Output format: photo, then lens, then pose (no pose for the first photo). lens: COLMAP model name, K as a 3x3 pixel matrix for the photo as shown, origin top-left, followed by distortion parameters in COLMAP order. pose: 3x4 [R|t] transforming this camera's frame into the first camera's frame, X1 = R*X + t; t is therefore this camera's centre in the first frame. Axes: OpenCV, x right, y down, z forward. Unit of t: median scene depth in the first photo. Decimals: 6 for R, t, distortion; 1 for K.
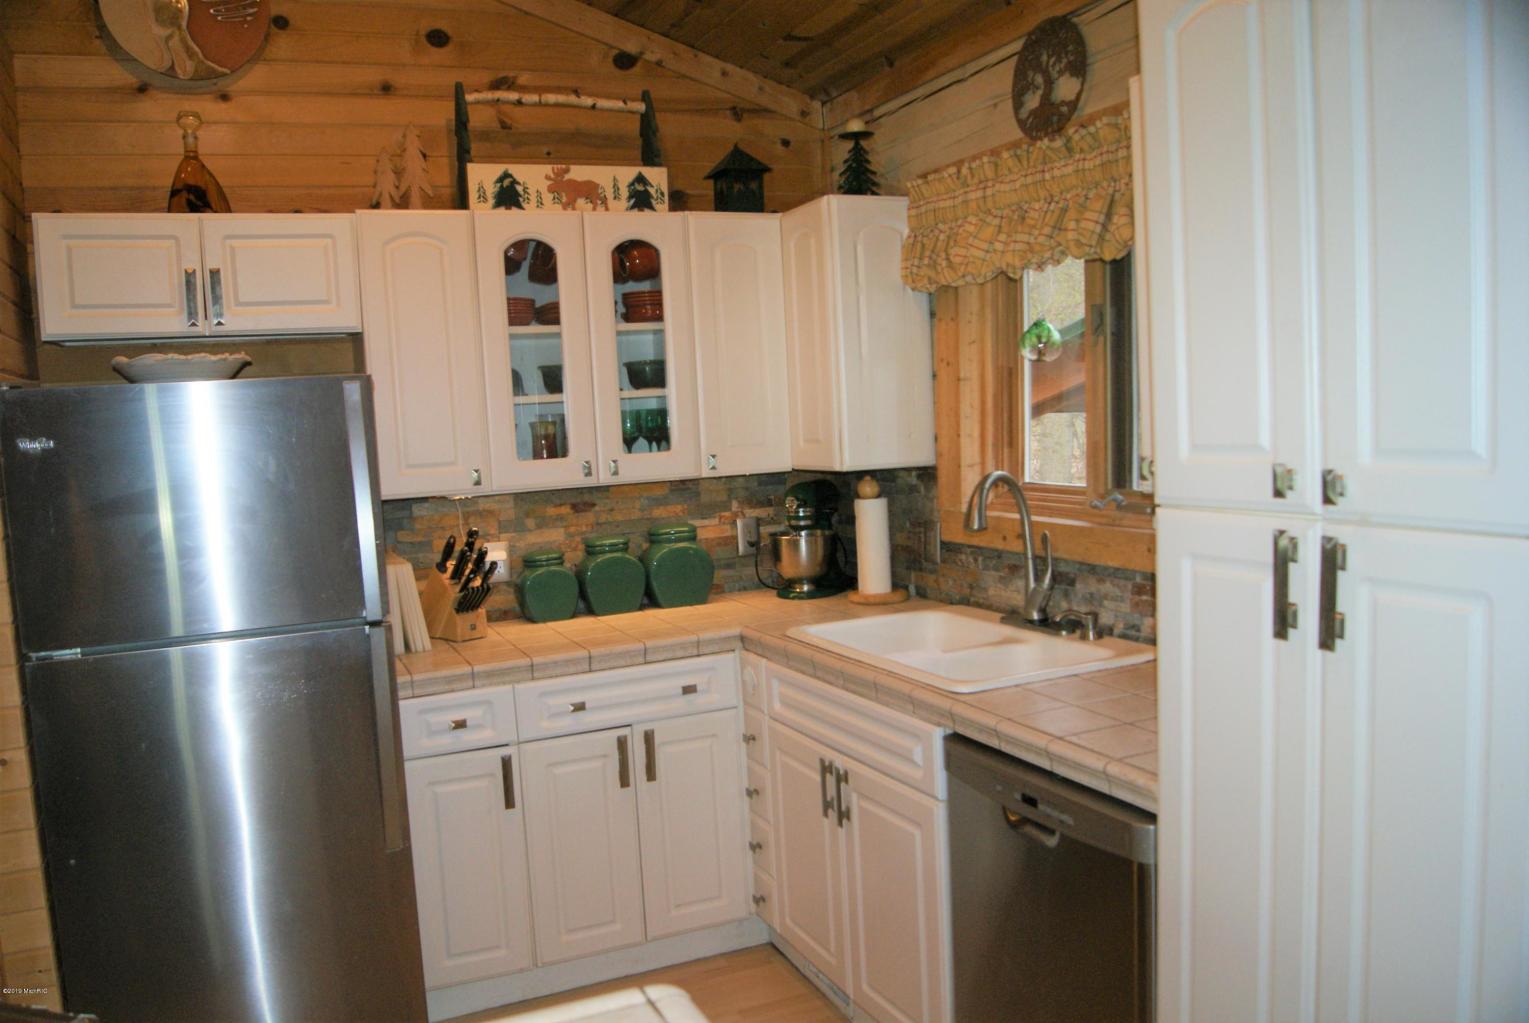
lens RADIAL K [[1201.1, 0, 760.8], [0, 1201.1, 513.5], [0, 0, 1]] dist [-0.072758, 0.006955]
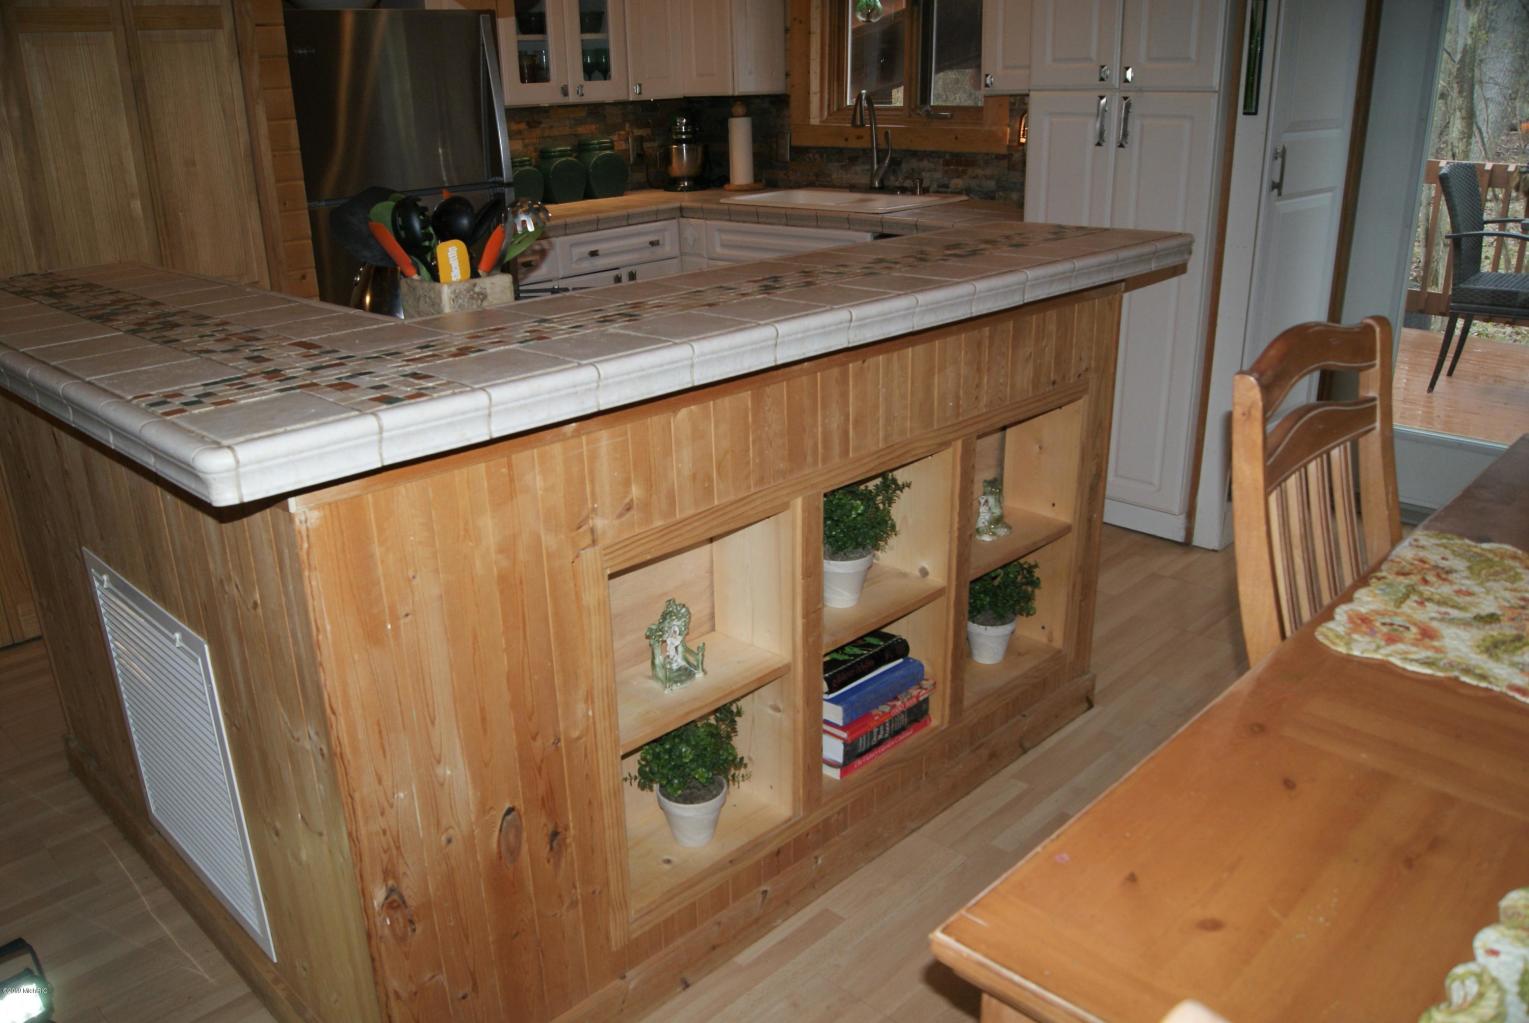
lens RADIAL K [[1201.1, 0, 764.5], [0, 1201.1, 512.9], [0, 0, 1]] dist [-0.072758, 0.006955]
pose [[0.928882, -0.105194, 0.355124, -0.469909], [0.012366, 0.967093, 0.254123, 0.089221], [-0.370170, -0.231659, 0.899616, -0.447345]]
